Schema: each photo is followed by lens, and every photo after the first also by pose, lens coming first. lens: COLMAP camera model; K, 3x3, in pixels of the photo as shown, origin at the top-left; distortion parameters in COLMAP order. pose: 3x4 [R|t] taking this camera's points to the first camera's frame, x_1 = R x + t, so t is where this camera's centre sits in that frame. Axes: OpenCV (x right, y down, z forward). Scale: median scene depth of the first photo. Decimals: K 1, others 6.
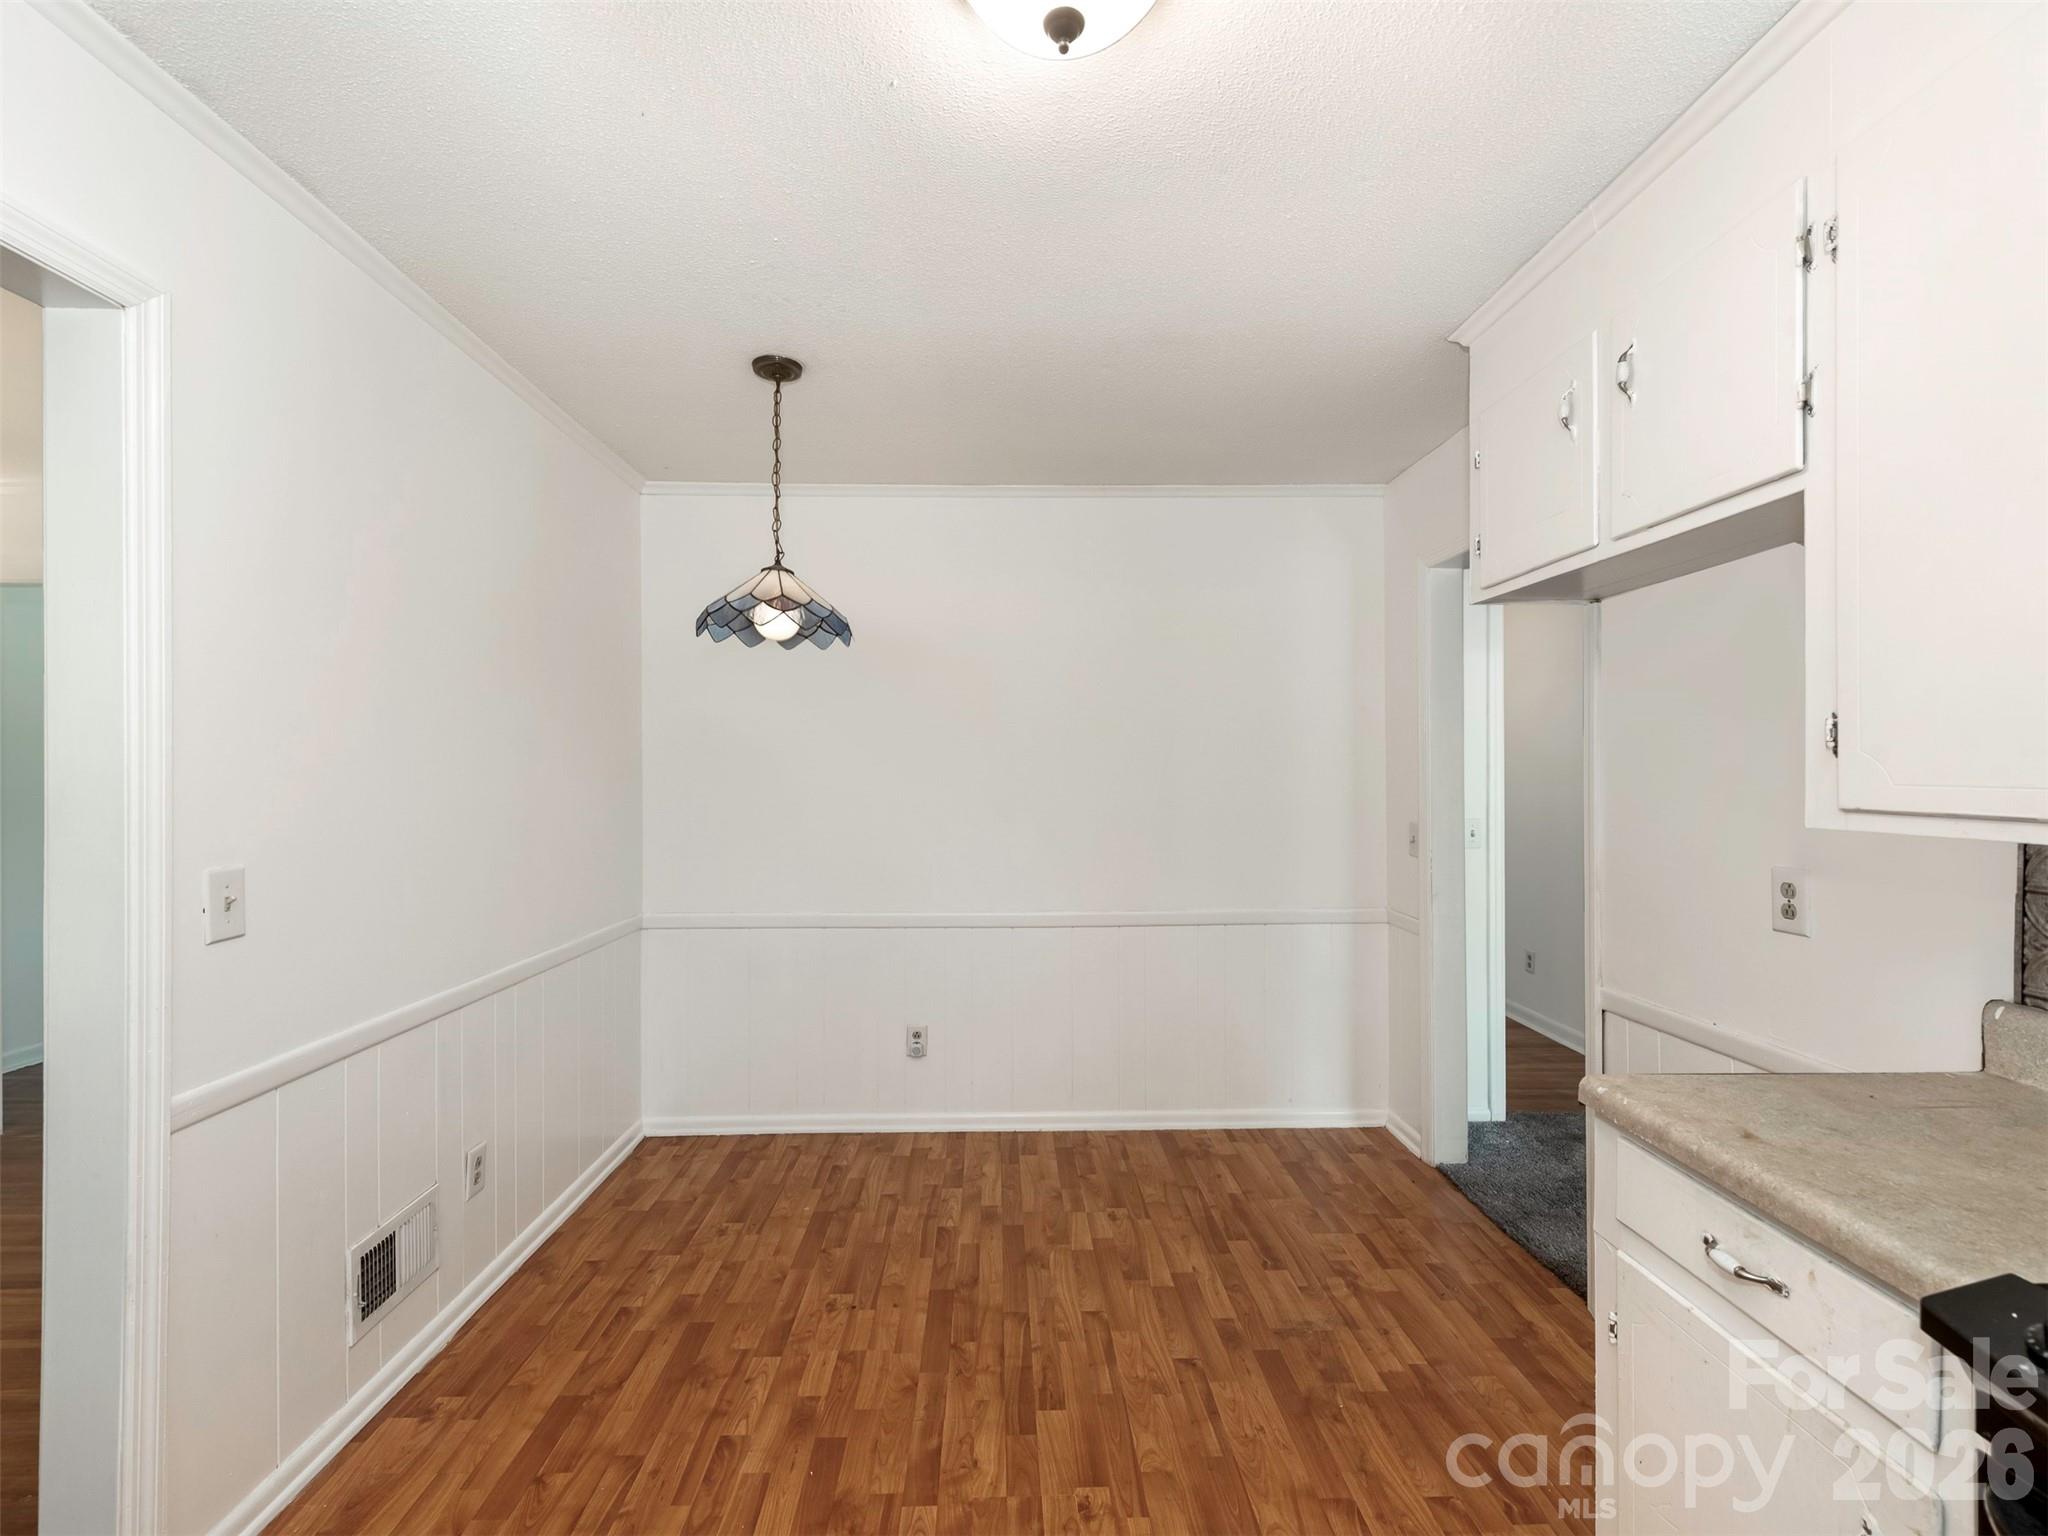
lens RADIAL K [[914.0, 0, 1024.0], [0, 914.0, 768.0], [0, 0, 1]] dist [0.001018, 0.000027]
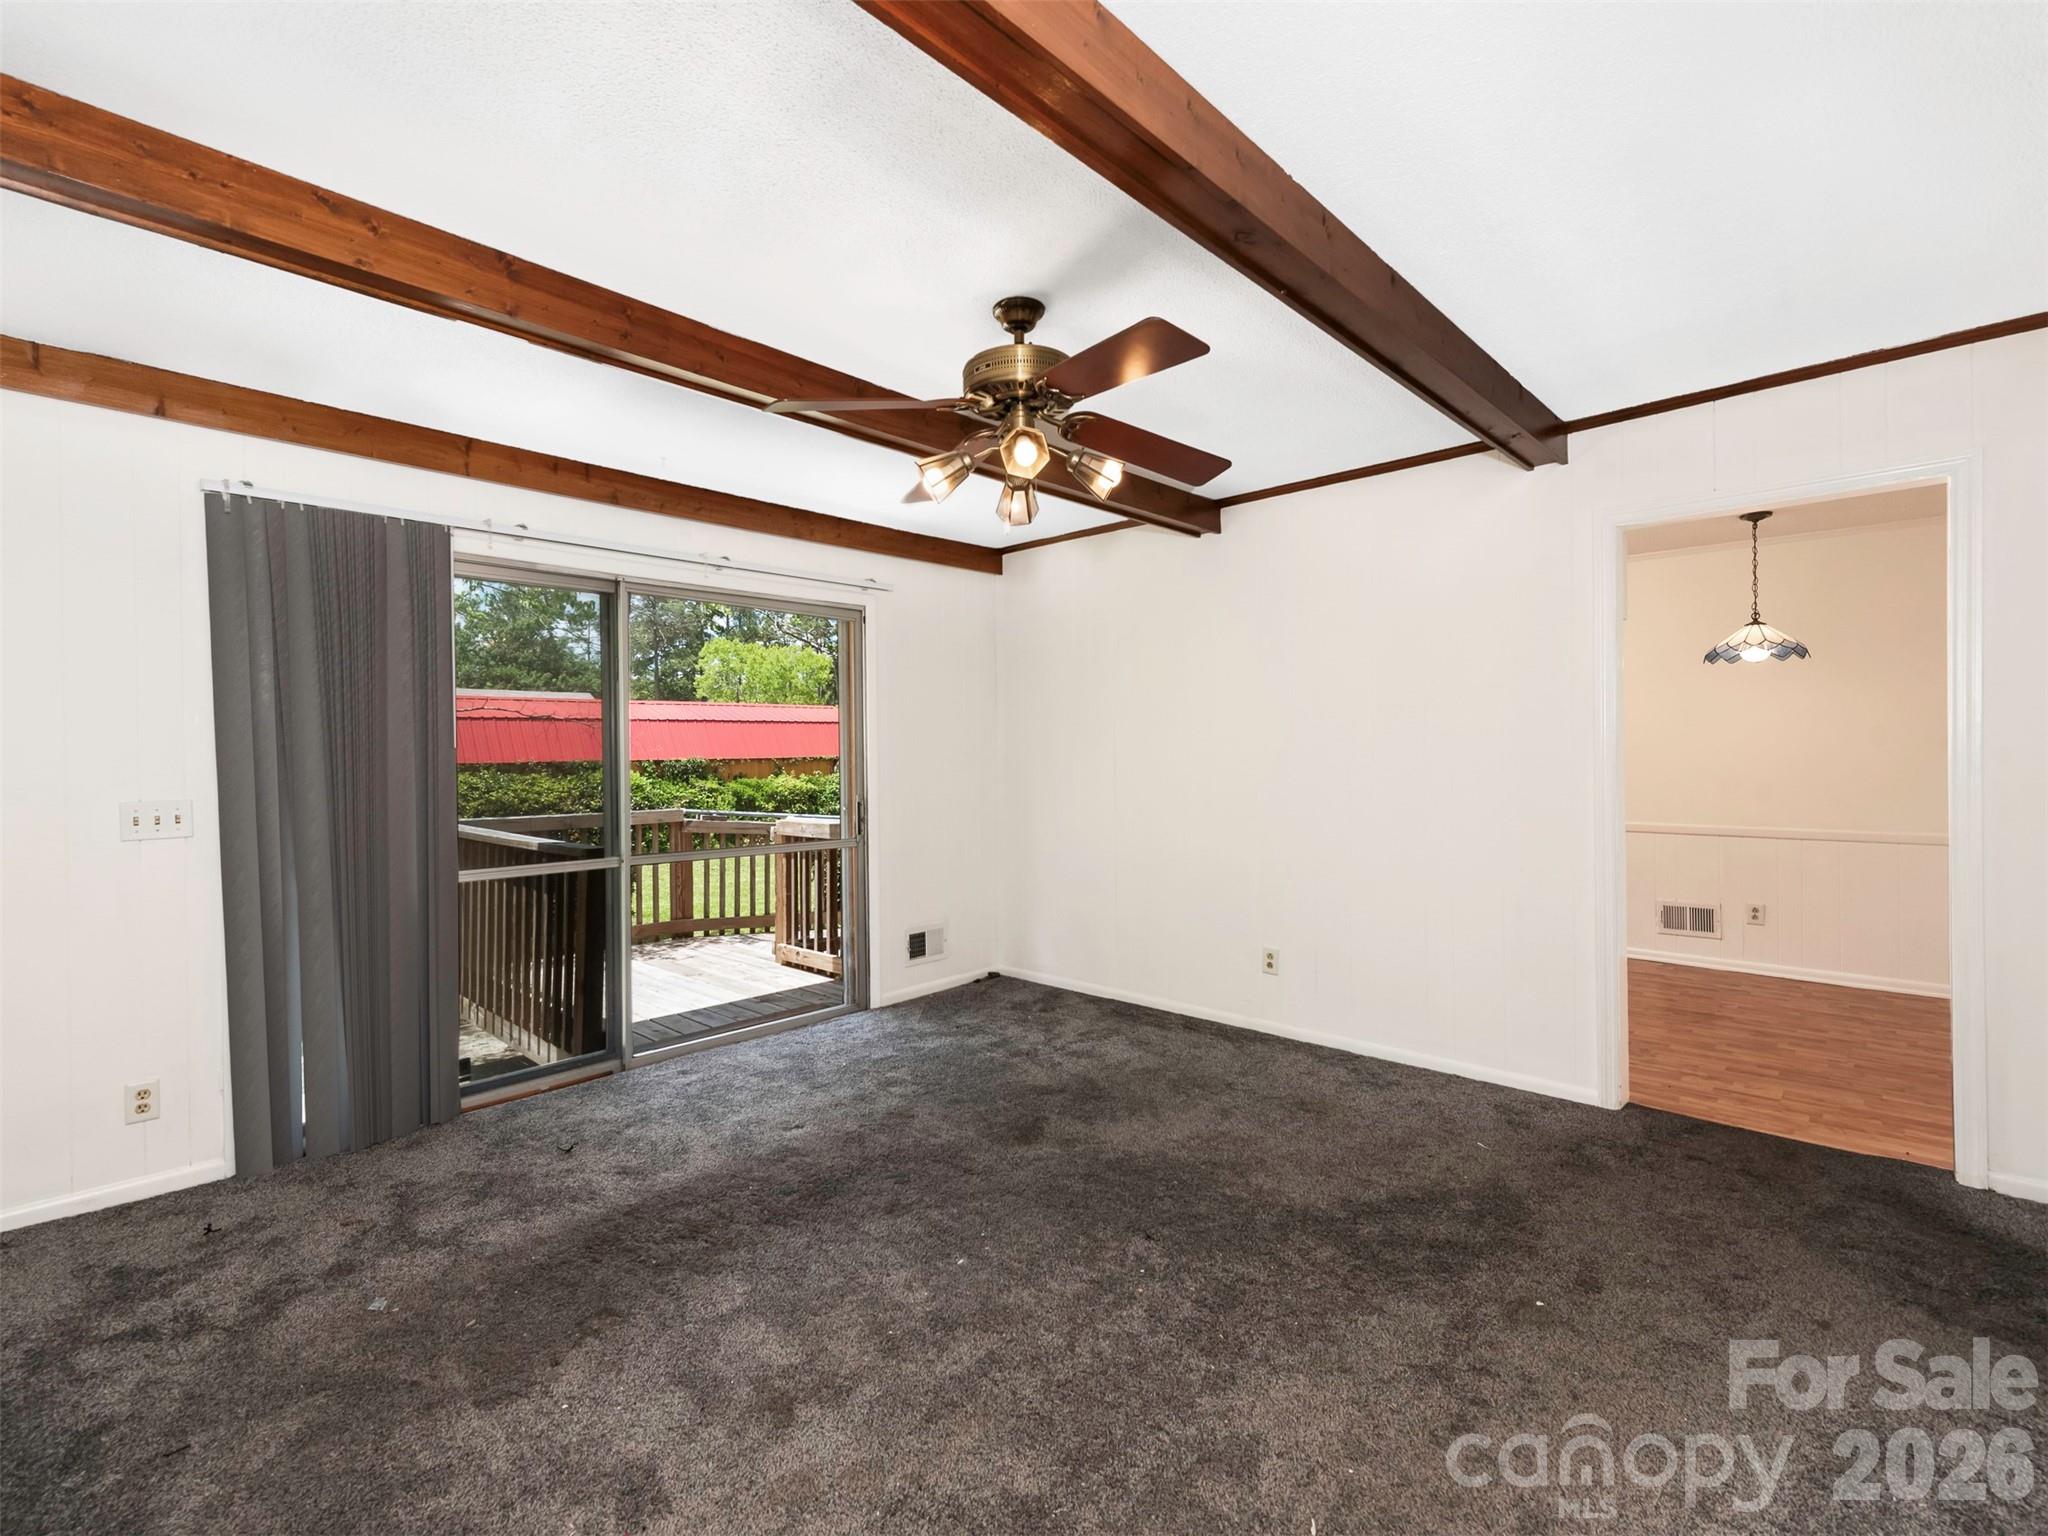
lens RADIAL K [[914.0, 0, 1024.0], [0, 914.0, 768.0], [0, 0, 1]] dist [0.001018, 0.000027]
pose [[-0.696040, 0.020779, -0.717702, 2.067685], [0.013261, 0.999783, 0.016086, 0.029033], [0.717881, 0.001679, -0.696164, 1.194064]]
